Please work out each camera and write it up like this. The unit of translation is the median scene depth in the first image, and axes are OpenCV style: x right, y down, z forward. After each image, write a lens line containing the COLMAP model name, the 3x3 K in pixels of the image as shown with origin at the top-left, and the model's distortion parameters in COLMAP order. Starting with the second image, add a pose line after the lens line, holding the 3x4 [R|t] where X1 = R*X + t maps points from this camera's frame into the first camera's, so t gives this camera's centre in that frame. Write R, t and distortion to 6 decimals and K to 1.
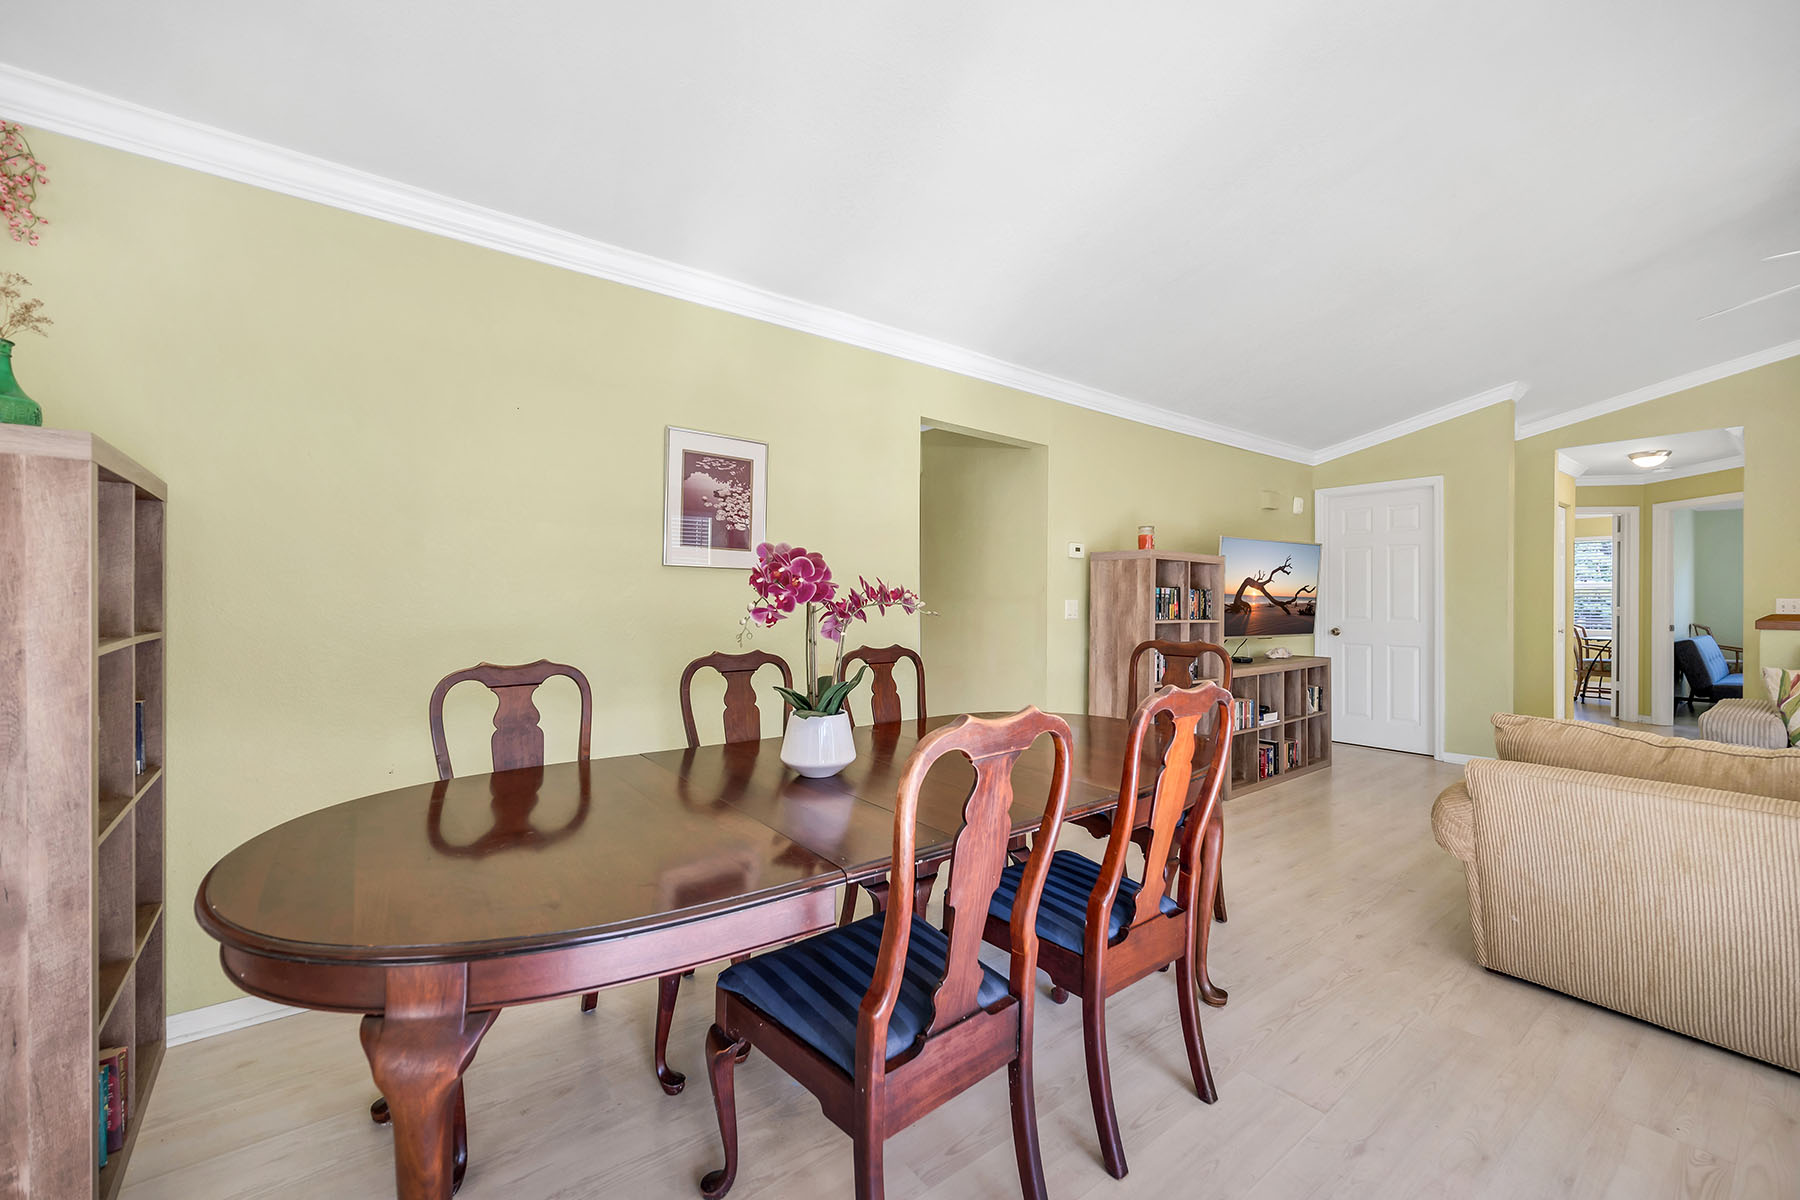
lens RADIAL K [[722.4, 0, 908.5], [0, 722.4, 598.4], [0, 0, 1]] dist [0.003825, 0.000780]
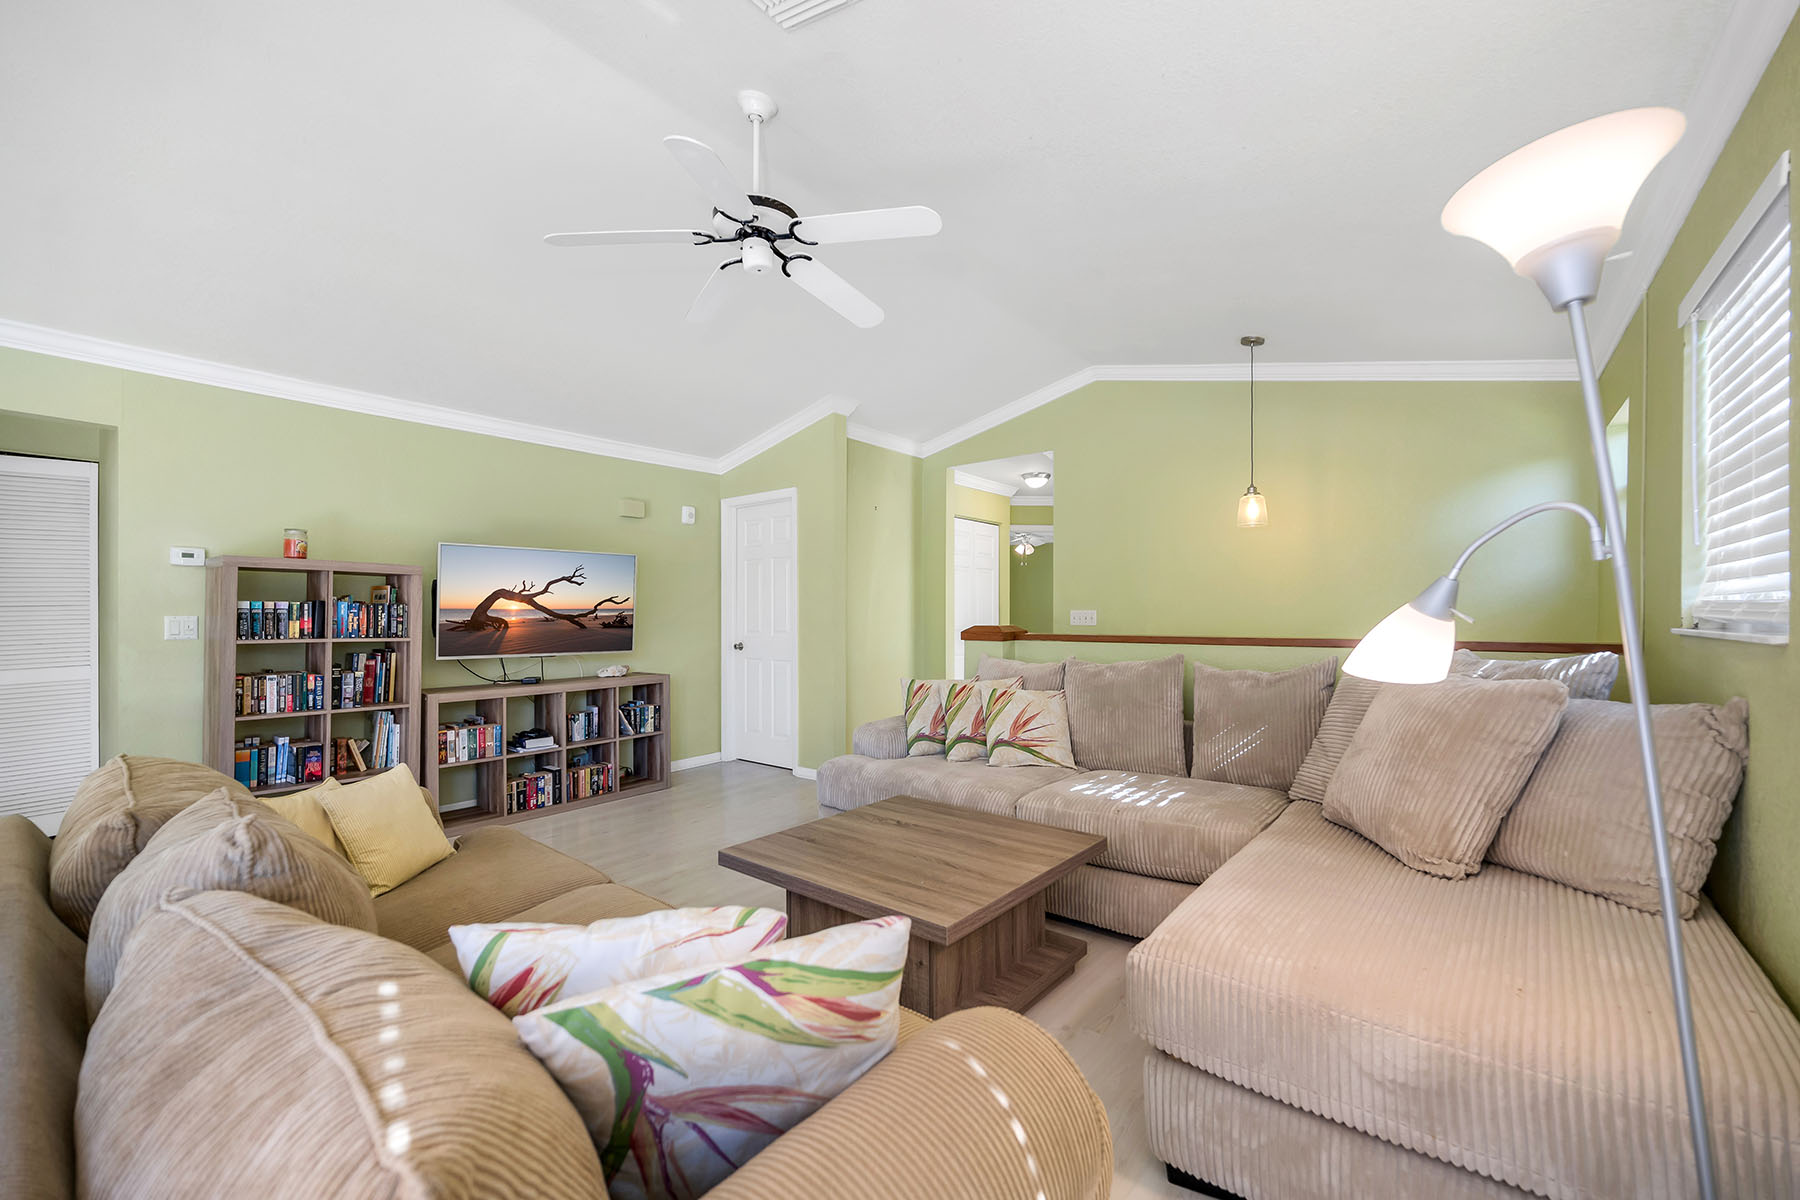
lens RADIAL K [[722.4, 0, 901.0], [0, 722.4, 607.1], [0, 0, 1]] dist [0.003825, 0.000780]
pose [[0.975324, -0.004273, 0.220739, 0.764758], [0.005786, 0.999964, -0.006209, 0.001703], [-0.220704, 0.007333, 0.975313, 0.003755]]
